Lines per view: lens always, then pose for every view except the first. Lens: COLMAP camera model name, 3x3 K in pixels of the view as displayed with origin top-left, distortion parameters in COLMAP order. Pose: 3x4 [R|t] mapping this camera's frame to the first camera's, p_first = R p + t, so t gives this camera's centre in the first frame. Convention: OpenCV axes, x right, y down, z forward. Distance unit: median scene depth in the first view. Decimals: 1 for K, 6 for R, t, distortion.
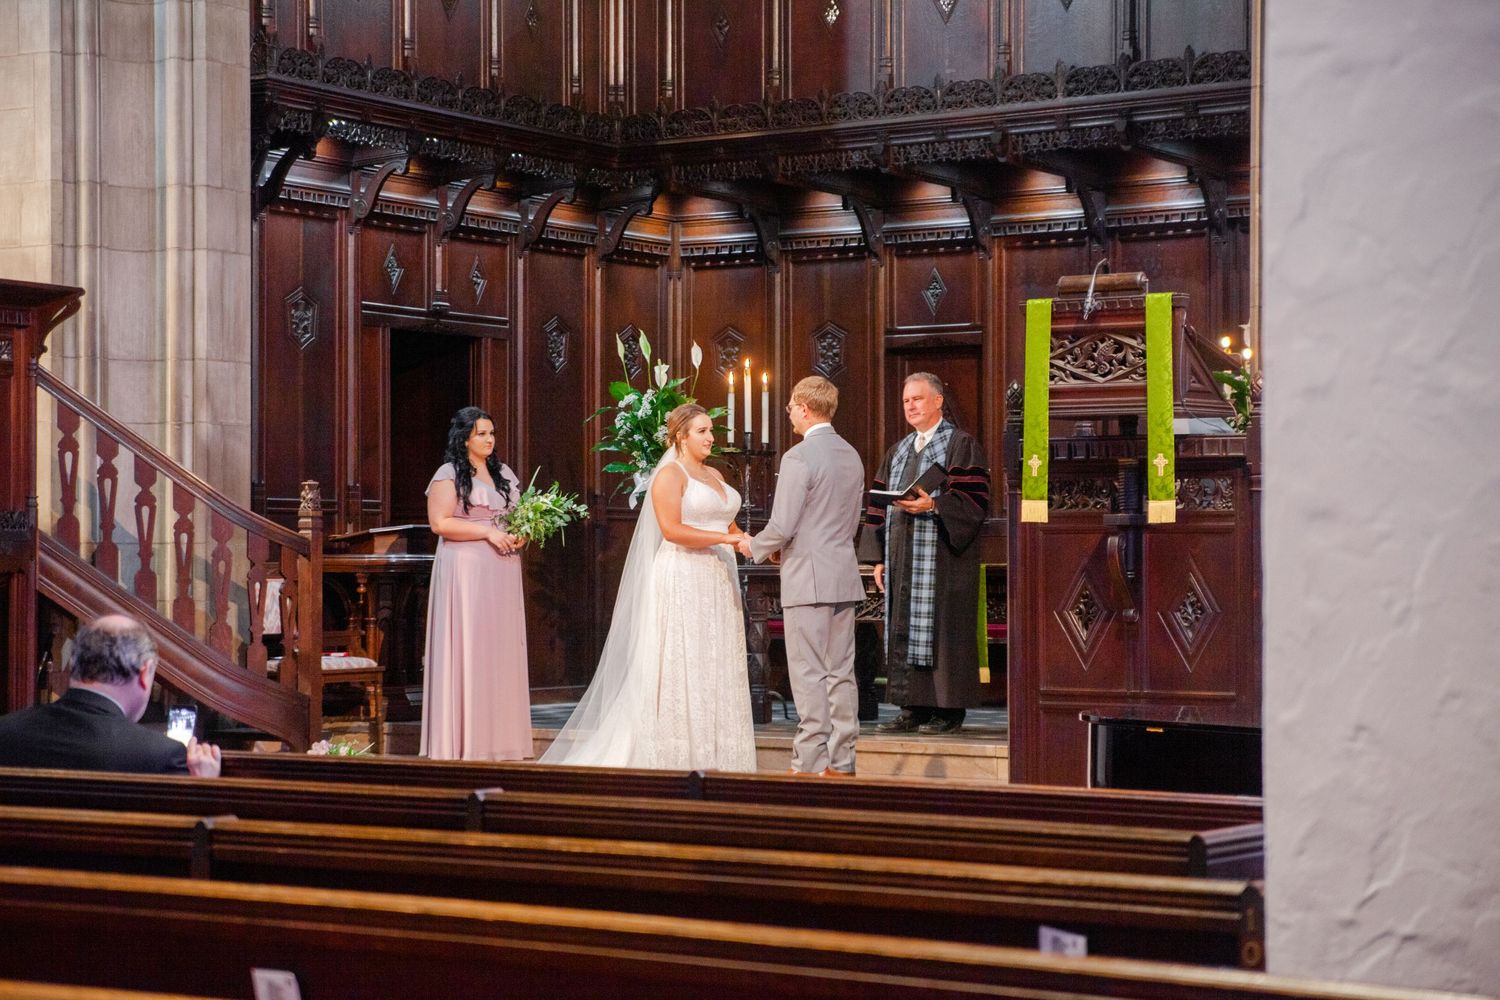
lens RADIAL K [[3090.5, 0, 750.0], [0, 3090.5, 500.0], [0, 0, 1]] dist [0.258194, 0.123960]
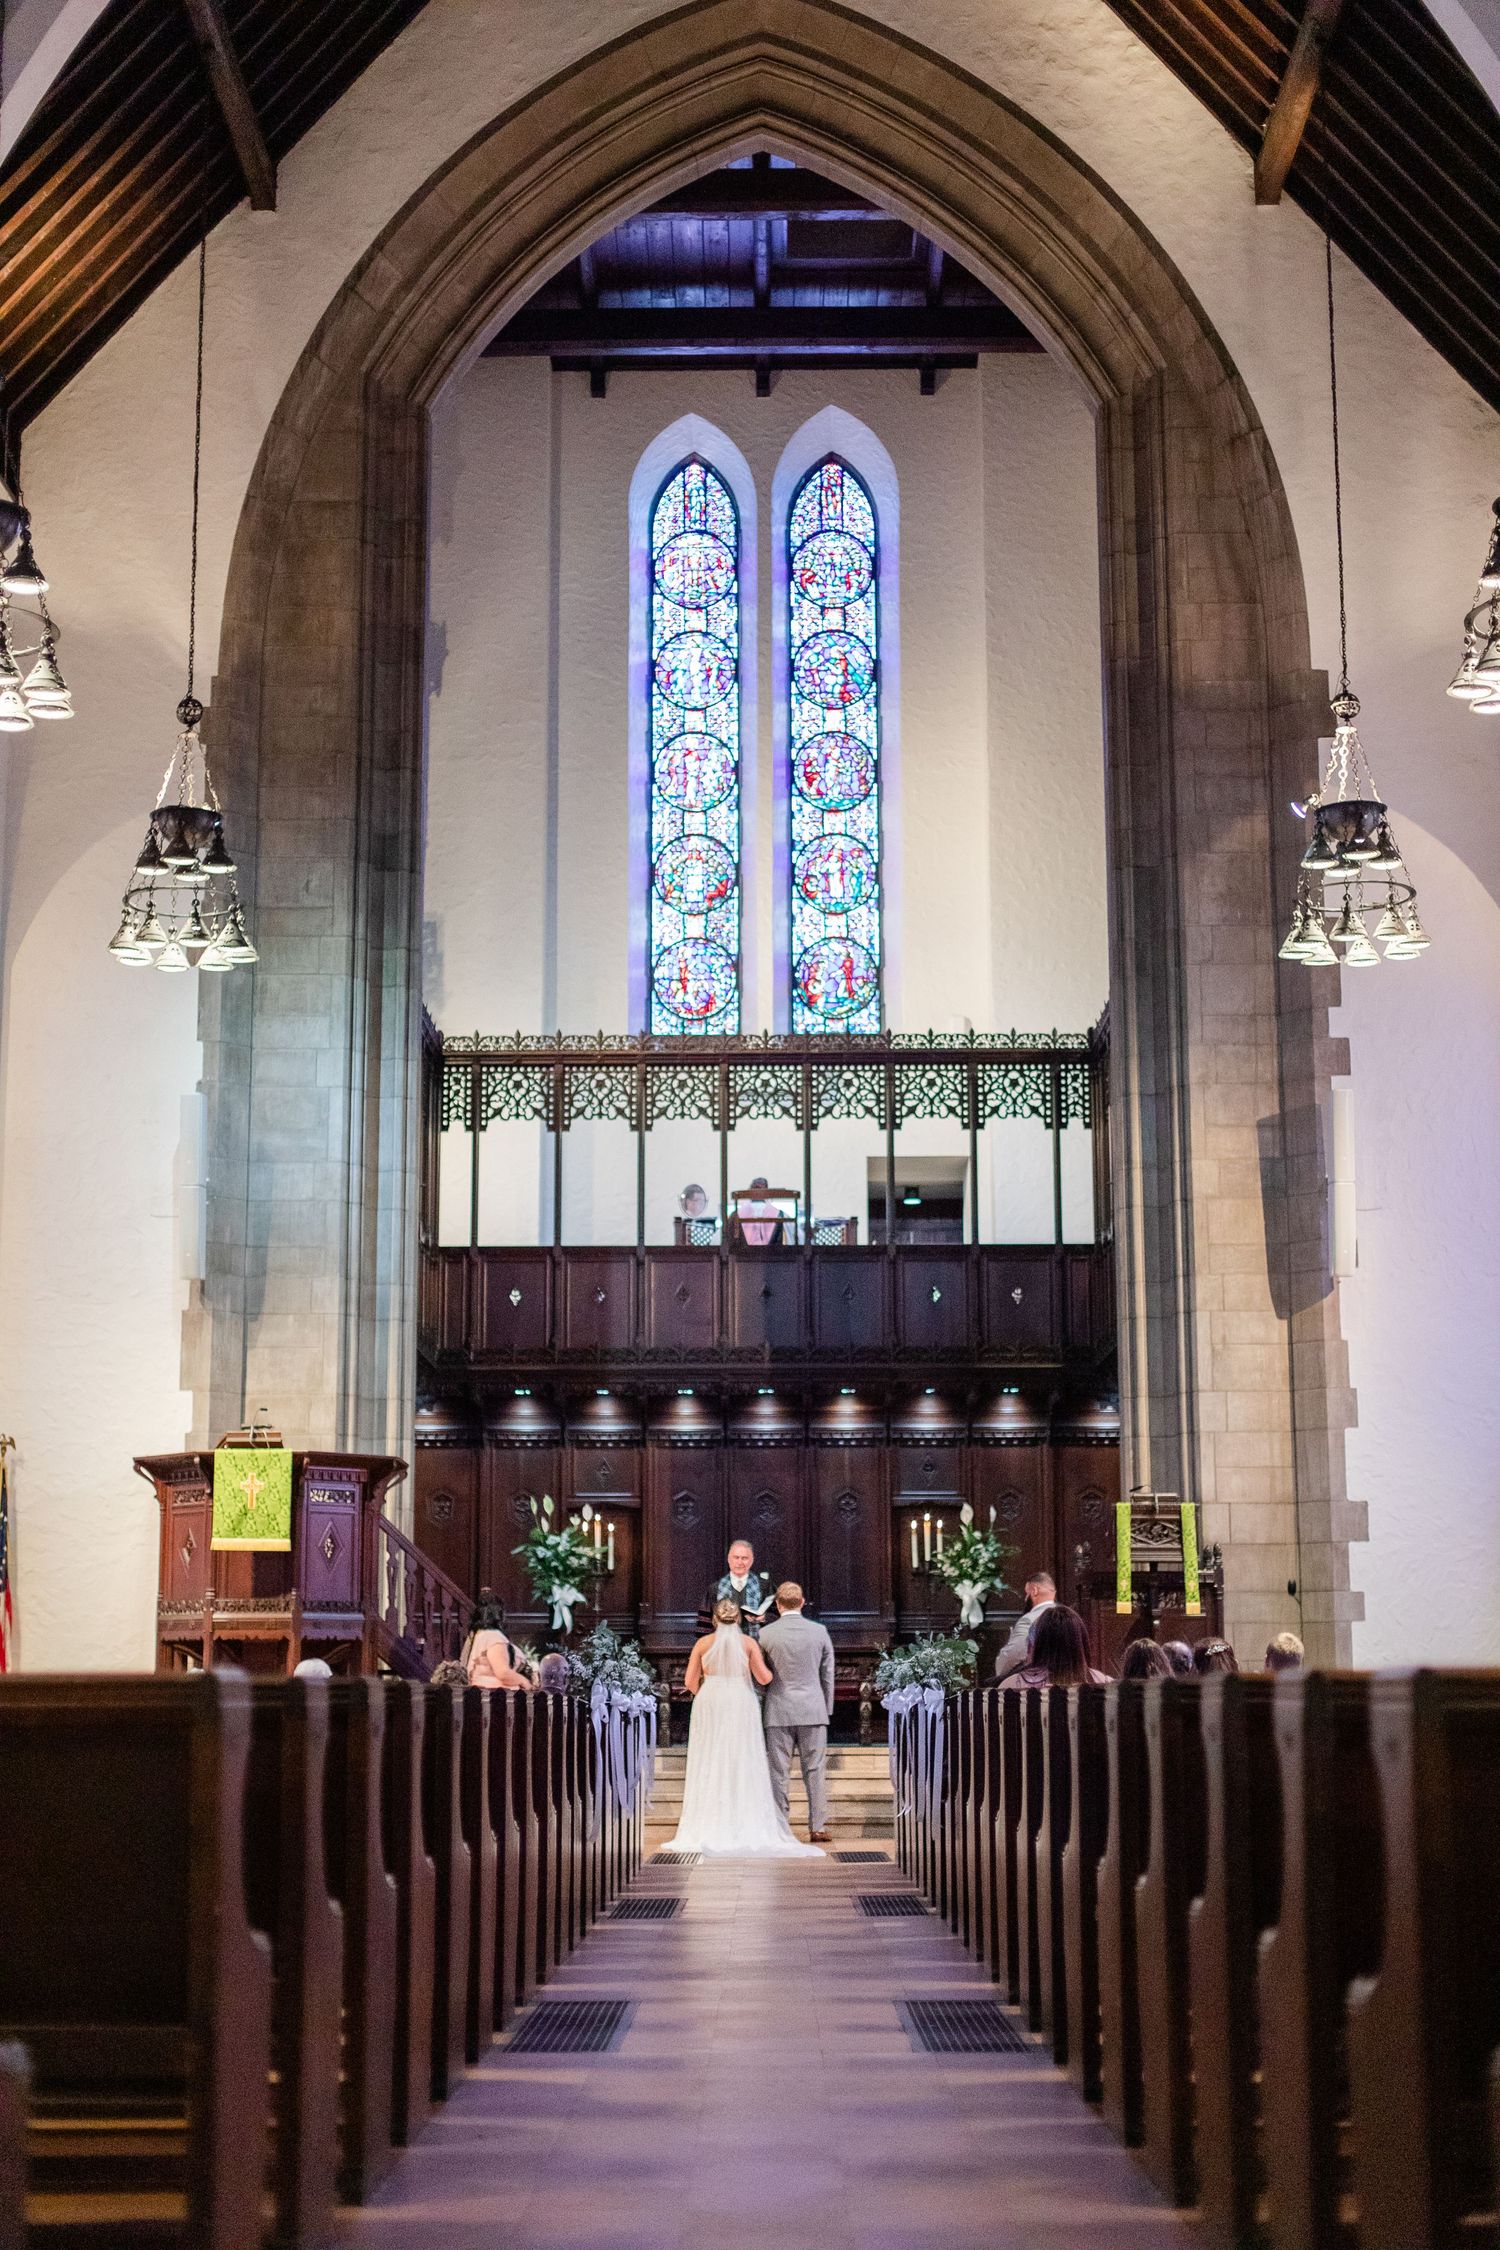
lens RADIAL K [[3264.4, 0, 750.0], [0, 3264.4, 1125.0], [0, 0, 1]] dist [0.009476, -0.092326]
pose [[0.832028, 0.095525, 0.546446, -0.895193], [-0.008523, 0.987147, -0.159587, 0.023881], [-0.554668, 0.128124, 0.822148, -0.454802]]
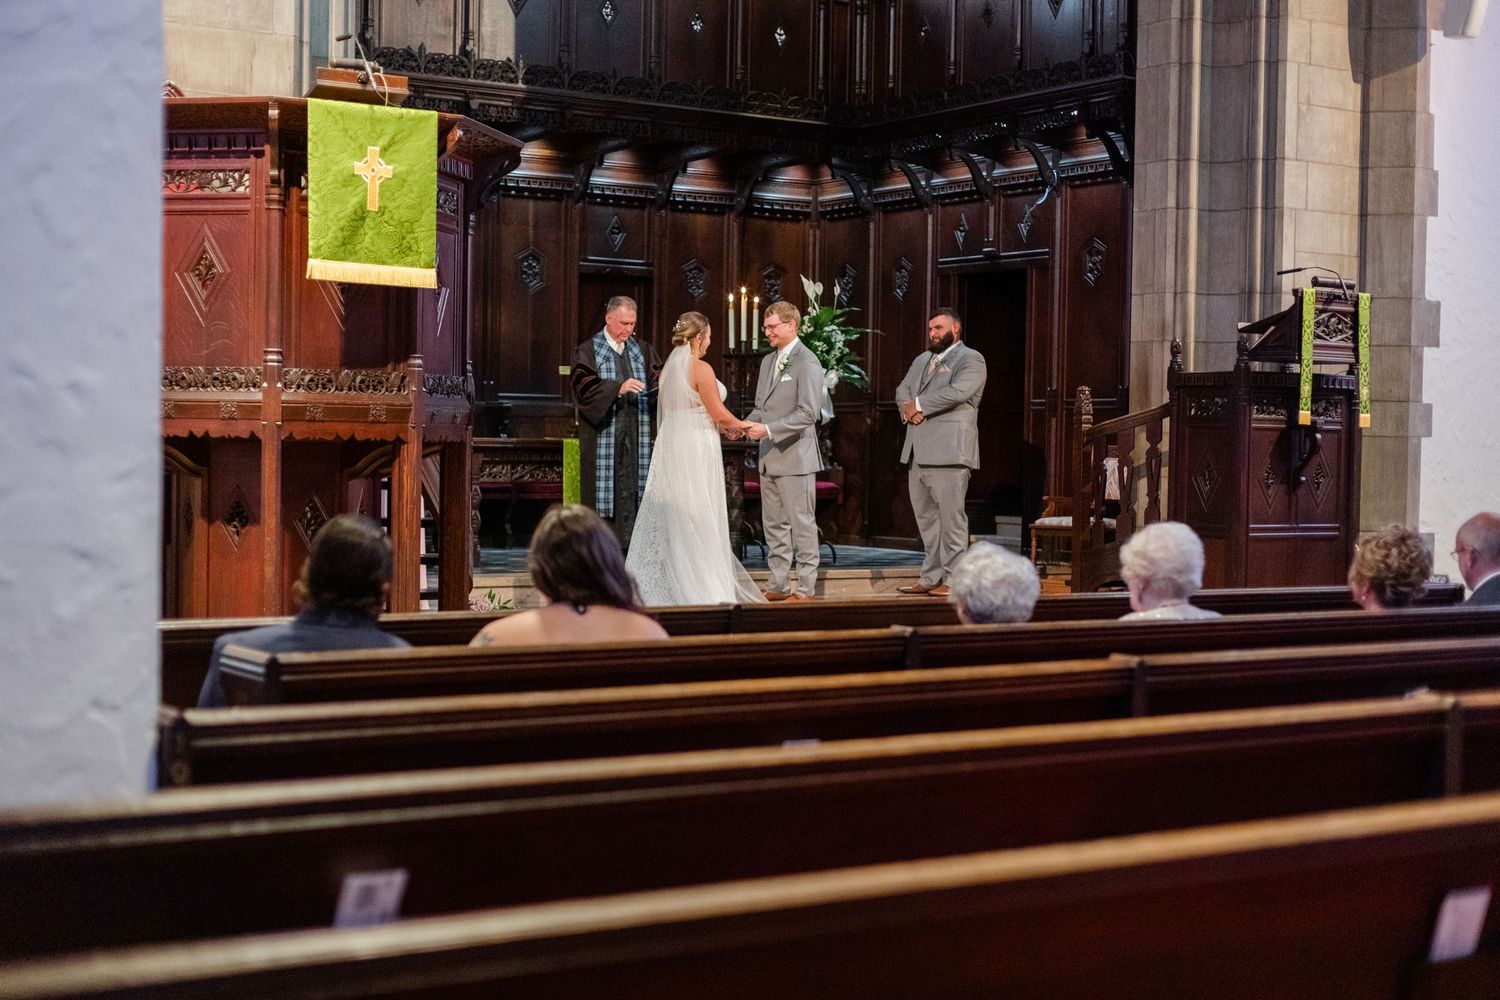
lens RADIAL K [[2176.3, 0, 750.0], [0, 2176.3, 500.0], [0, 0, 1]] dist [0.009476, -0.092326]
pose [[0.385595, -0.016560, 0.922519, -0.736991], [-0.035864, 0.998814, 0.032920, 0.013369], [-0.921971, -0.045779, 0.384544, 0.562547]]
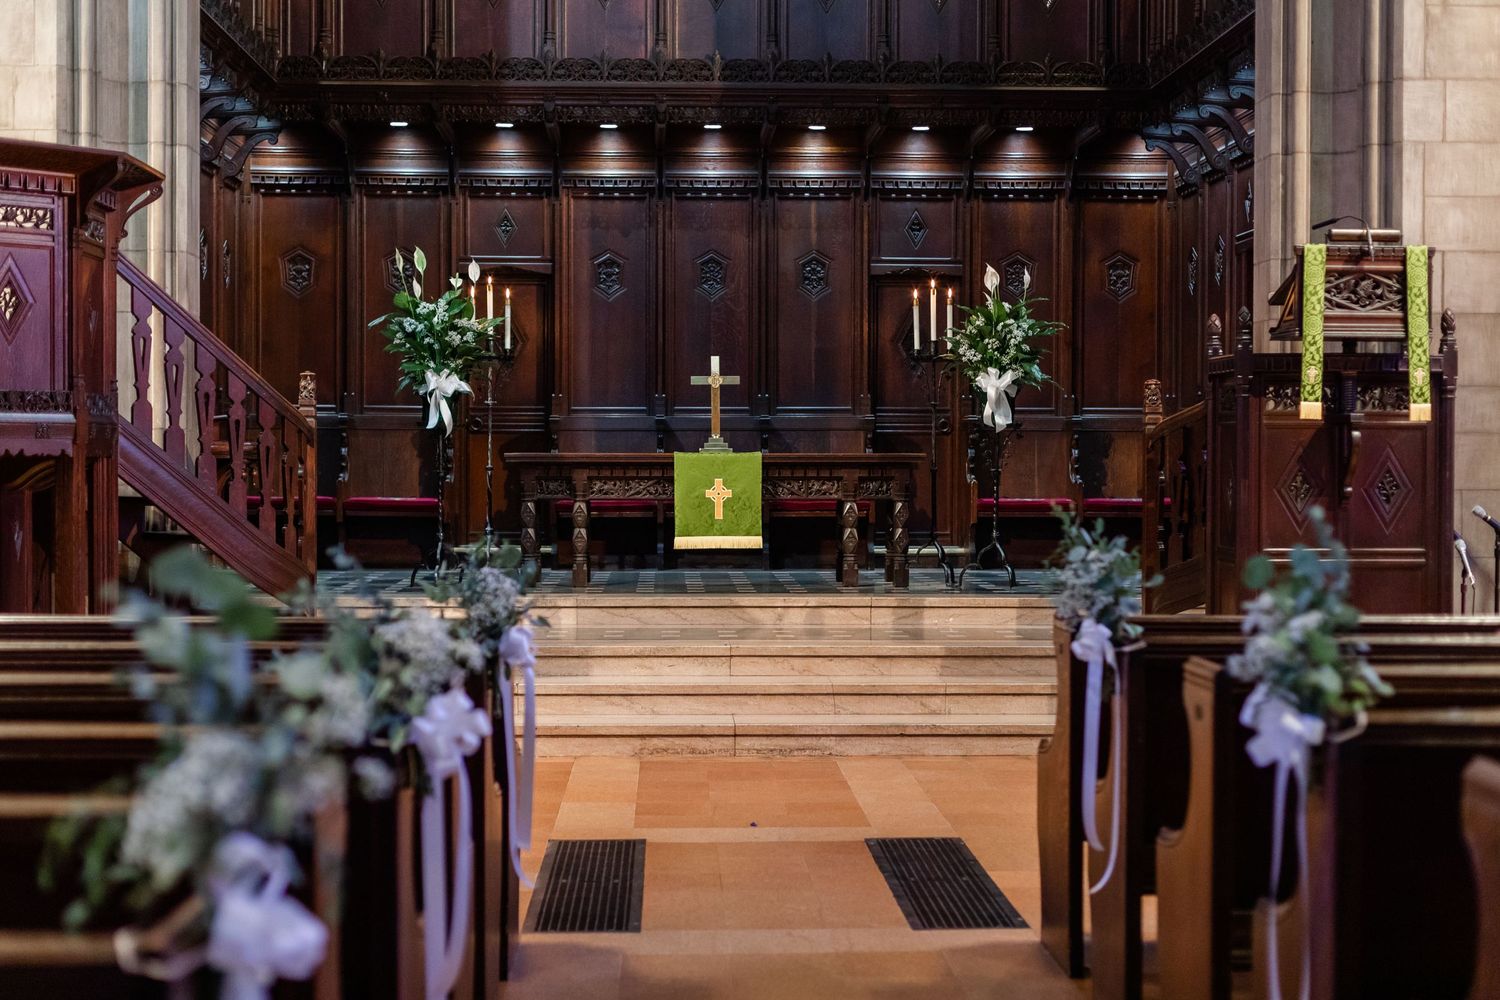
lens RADIAL K [[2211.9, 0, 750.0], [0, 2211.9, 500.0], [0, 0, 1]] dist [-0.002804, -0.014375]
pose [[0.807042, -0.008844, 0.590427, -0.429260], [-0.015160, 0.999248, 0.035690, 0.007711], [-0.590299, -0.037754, 0.806301, 0.273819]]
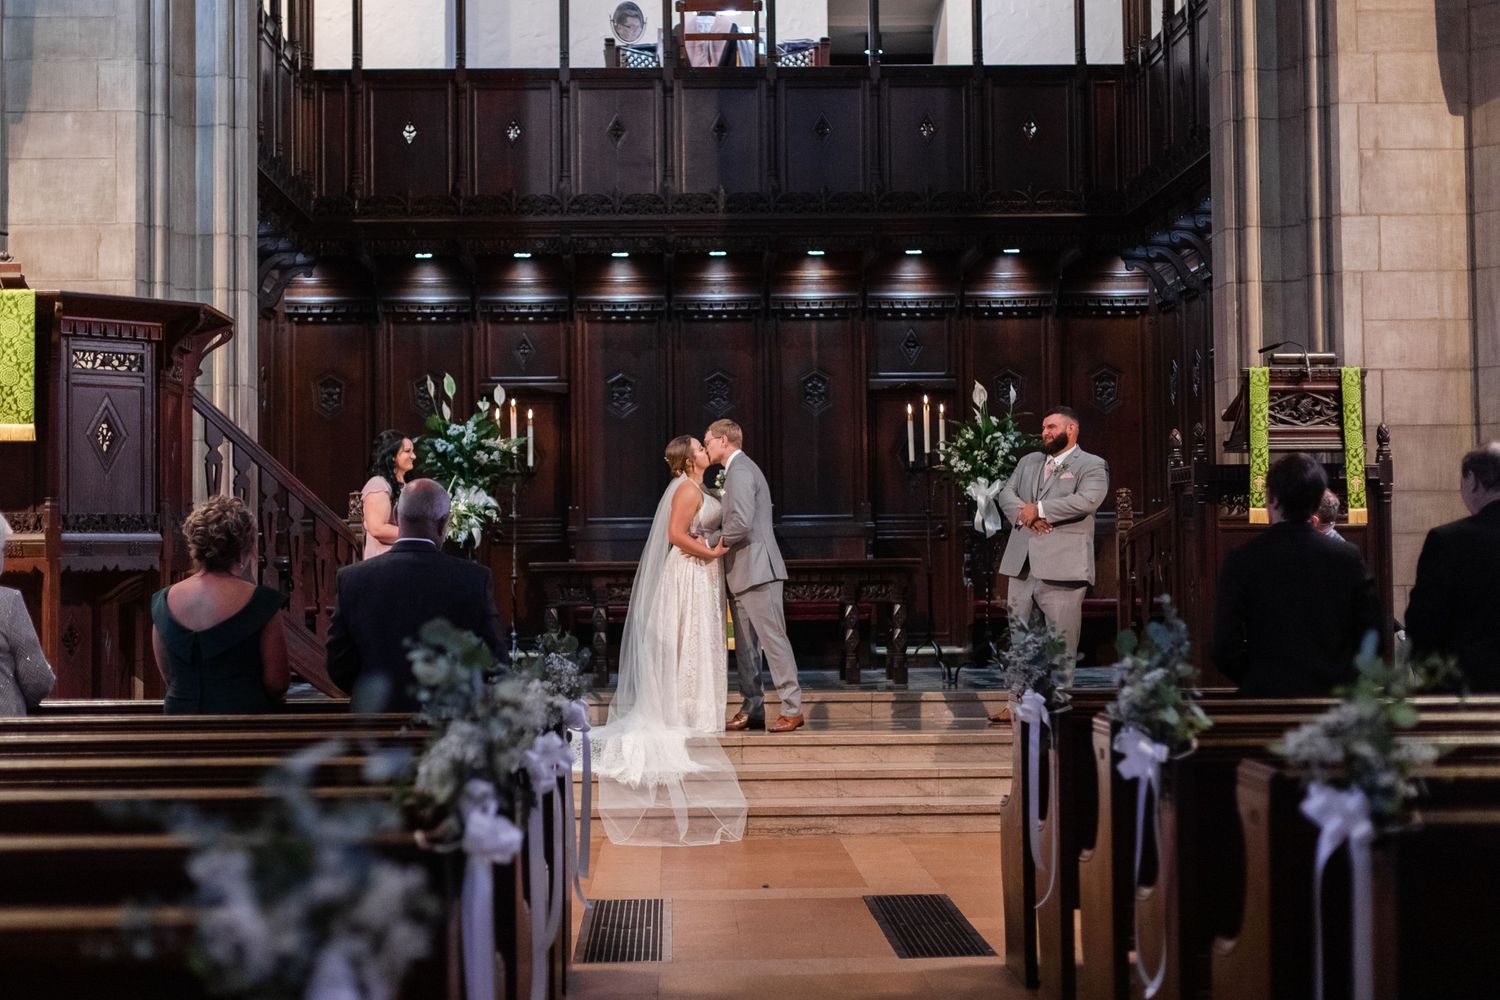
lens RADIAL K [[2344.3, 0, 712.2], [0, 2344.3, 474.4], [0, 0, 1]] dist [0.004067, -0.031450]
pose [[0.818030, 0.014035, 0.575005, -0.498266], [-0.001845, 0.999761, -0.021778, 0.005805], [-0.575173, 0.016754, 0.817860, 0.180008]]
